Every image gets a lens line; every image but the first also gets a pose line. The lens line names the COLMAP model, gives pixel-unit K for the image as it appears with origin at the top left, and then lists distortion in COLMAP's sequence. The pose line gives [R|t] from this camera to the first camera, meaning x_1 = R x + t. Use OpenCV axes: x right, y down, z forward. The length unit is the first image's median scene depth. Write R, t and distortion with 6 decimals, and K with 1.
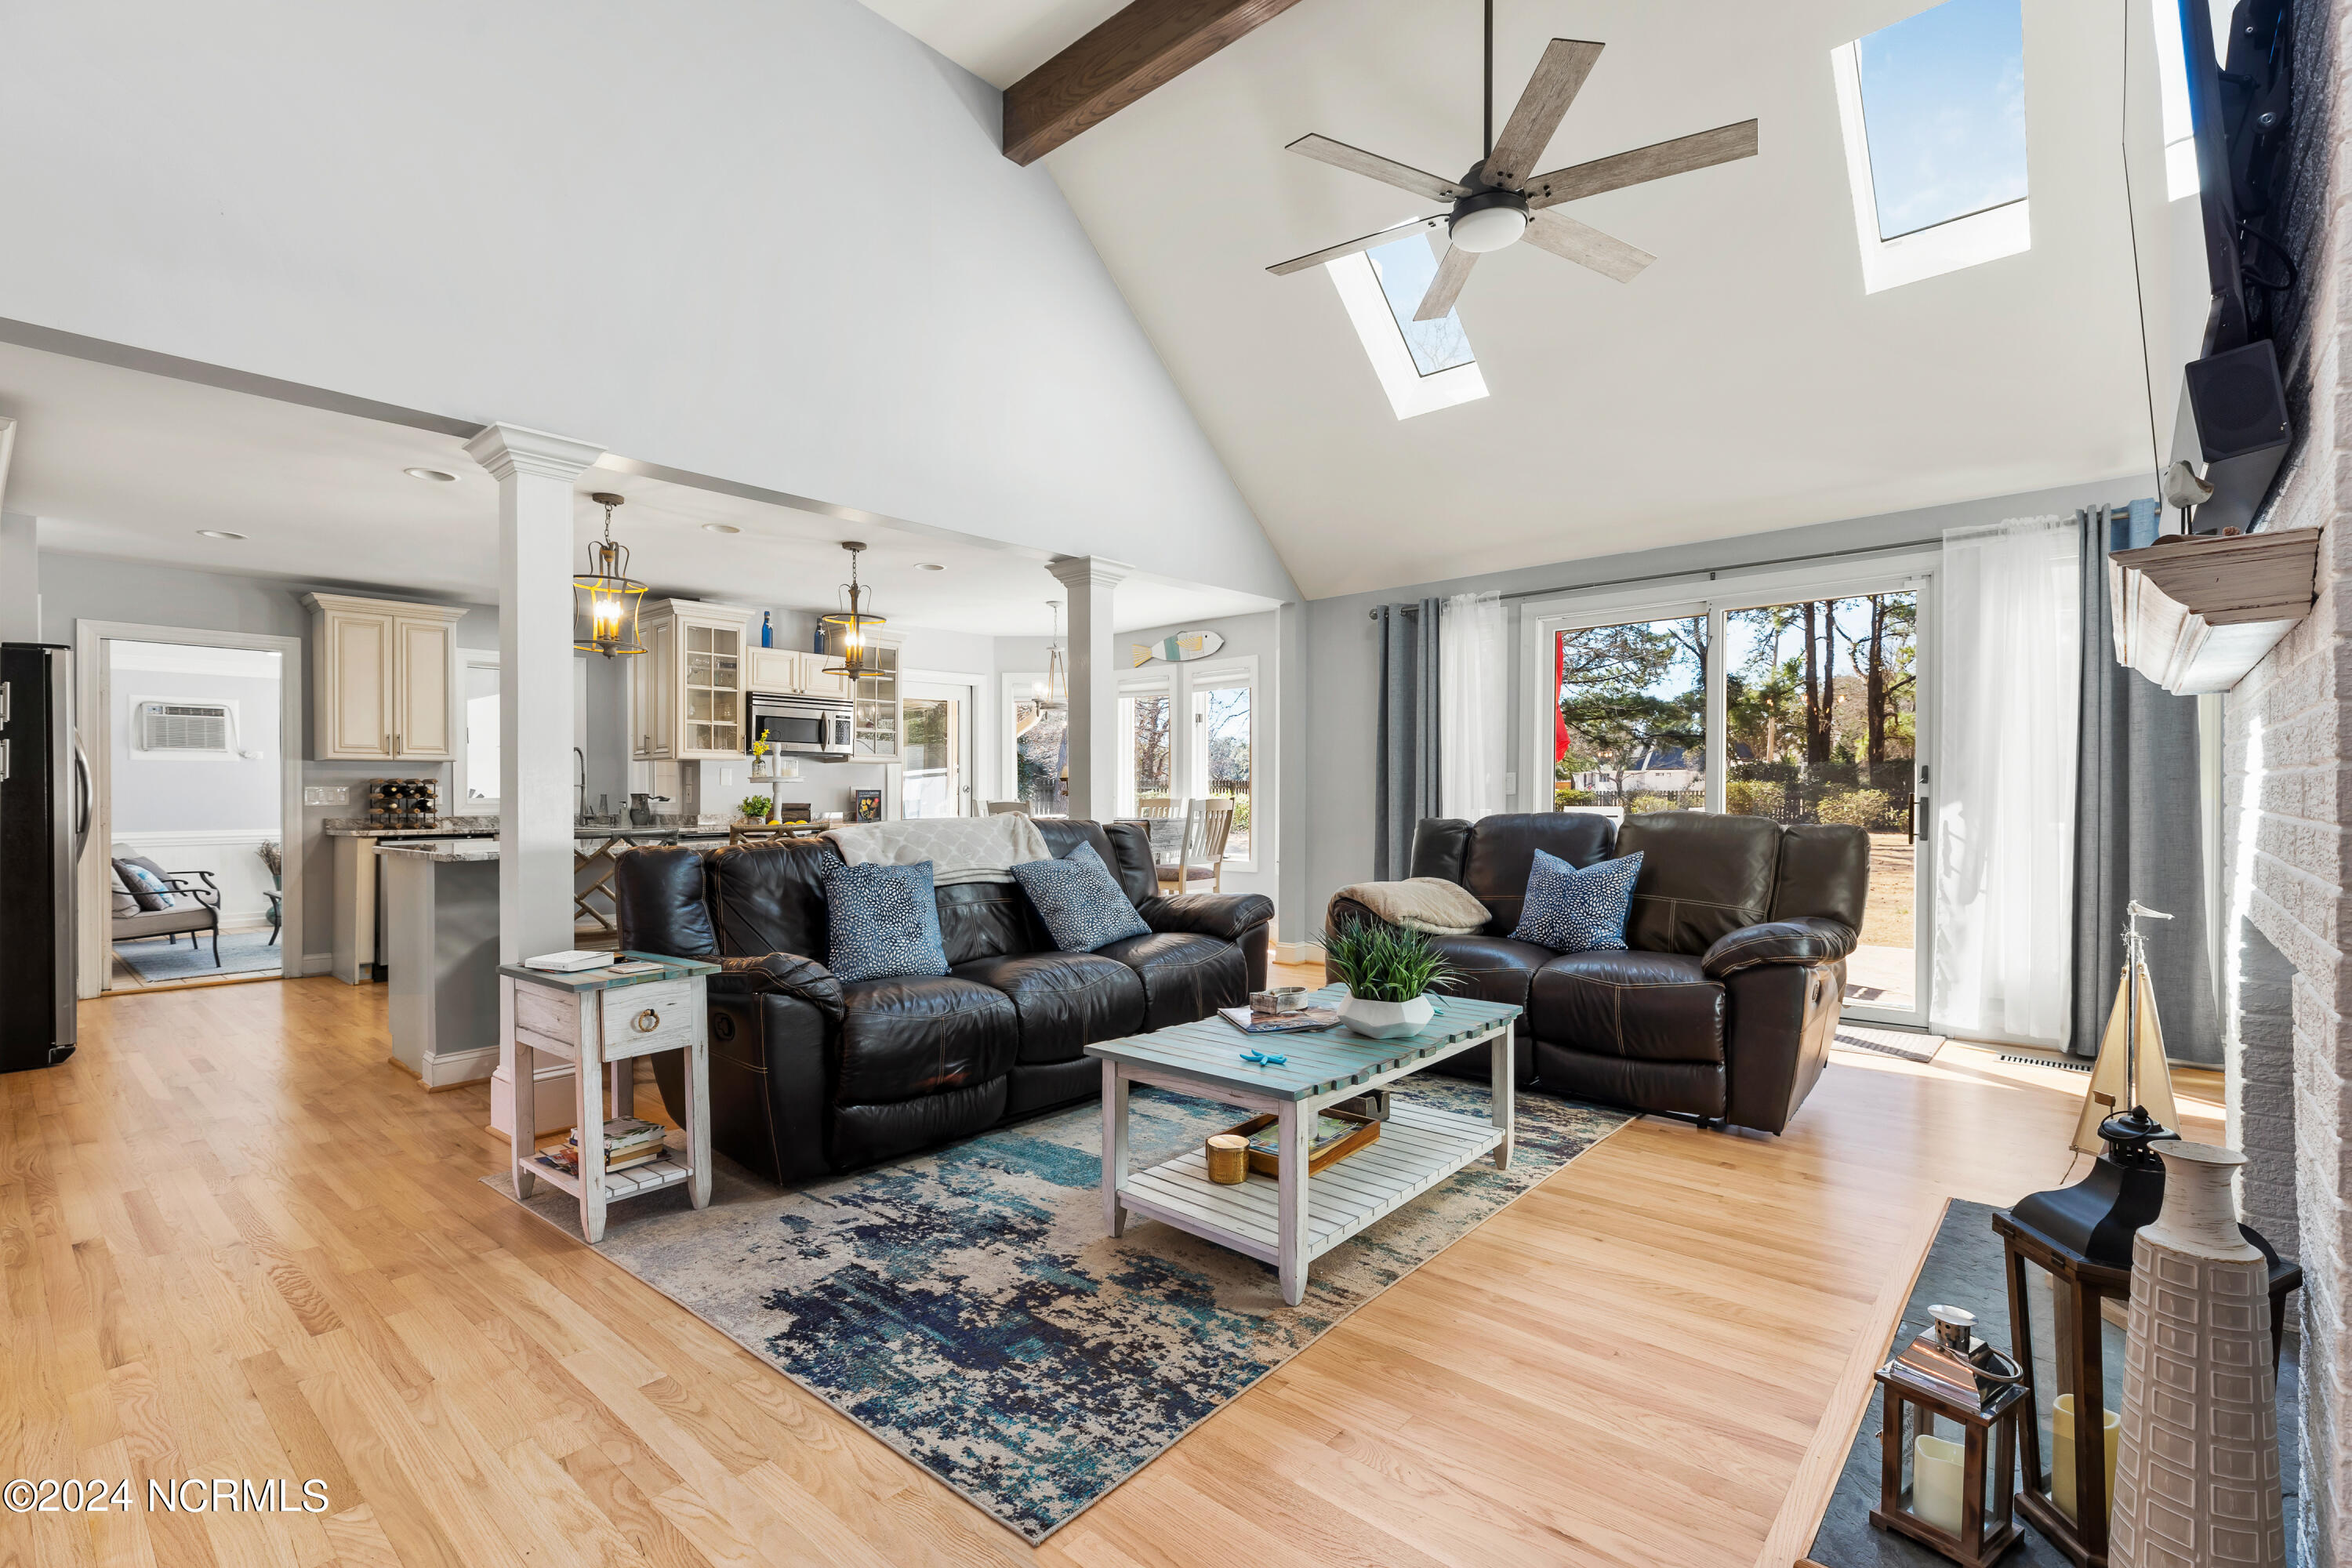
lens RADIAL K [[1061.8, 0, 1158.8], [0, 1061.8, 801.7], [0, 0, 1]] dist [0.004494, -0.001725]
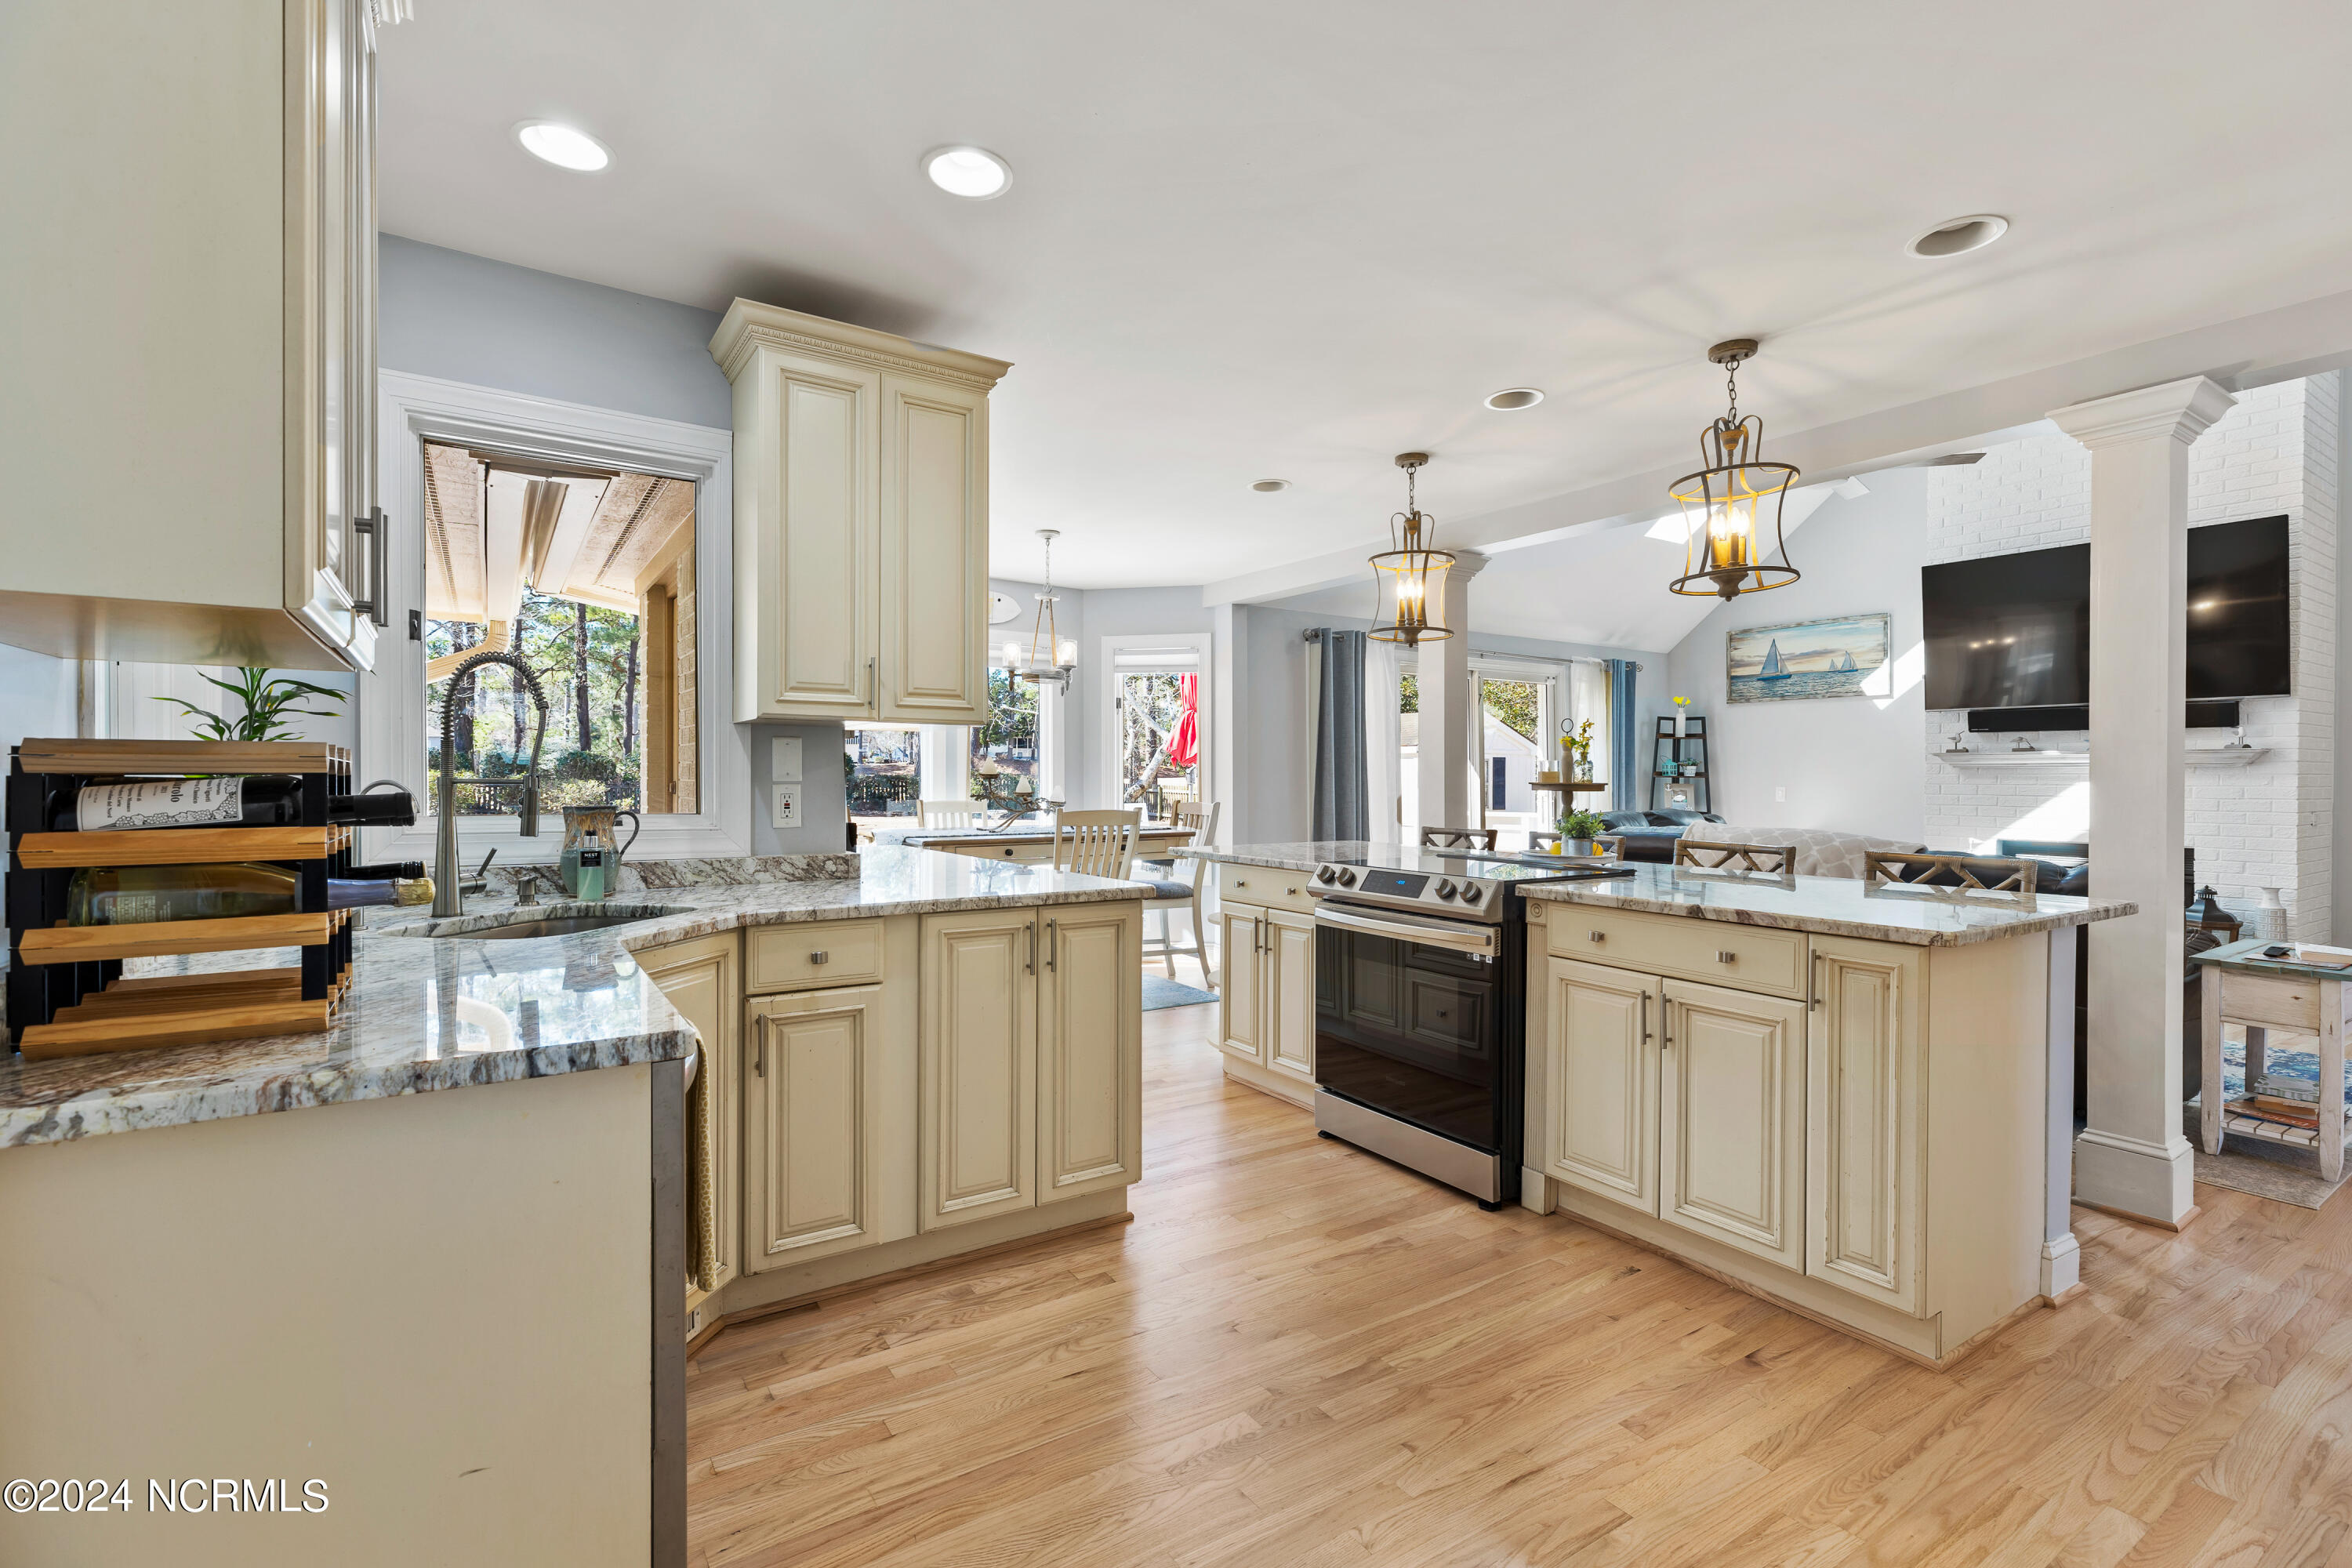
lens RADIAL K [[1061.8, 0, 1160.0], [0, 1061.8, 783.7], [0, 0, 1]] dist [0.004494, -0.001725]
pose [[0.270675, 0.003635, 0.962664, -2.225966], [-0.000638, 0.999993, -0.003597, -0.038714], [-0.962671, 0.000359, 0.270676, 2.087125]]
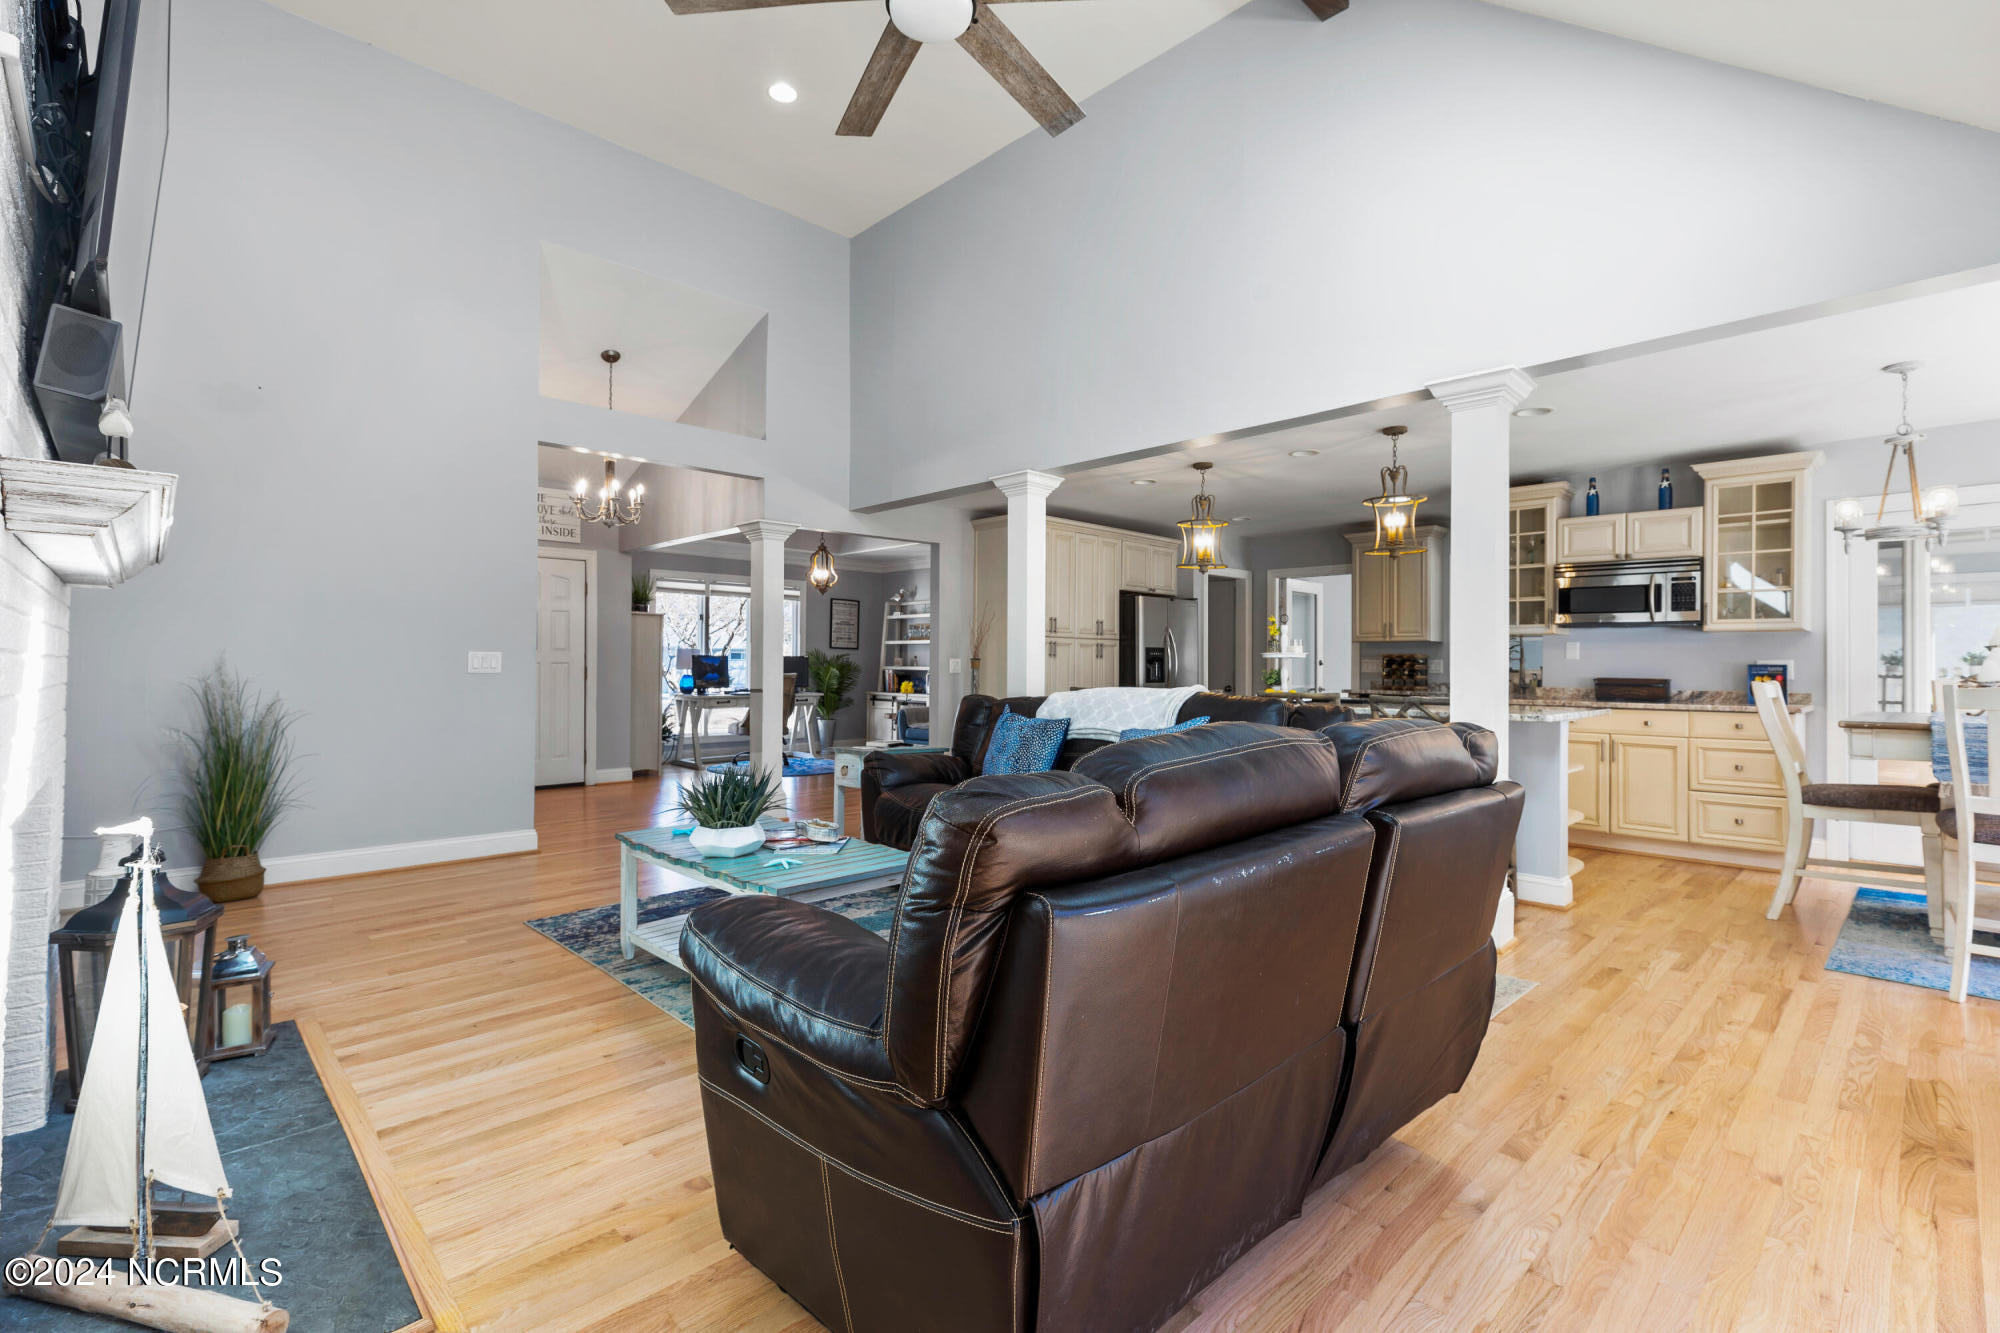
lens RADIAL K [[902.9, 0, 996.3], [0, 902.9, 651.4], [0, 0, 1]] dist [0.004494, -0.001725]
pose [[-0.081551, -0.007874, -0.996638, 1.347527], [-0.011624, 0.999908, -0.006948, -0.028310], [0.996601, 0.011019, -0.081635, 1.477778]]
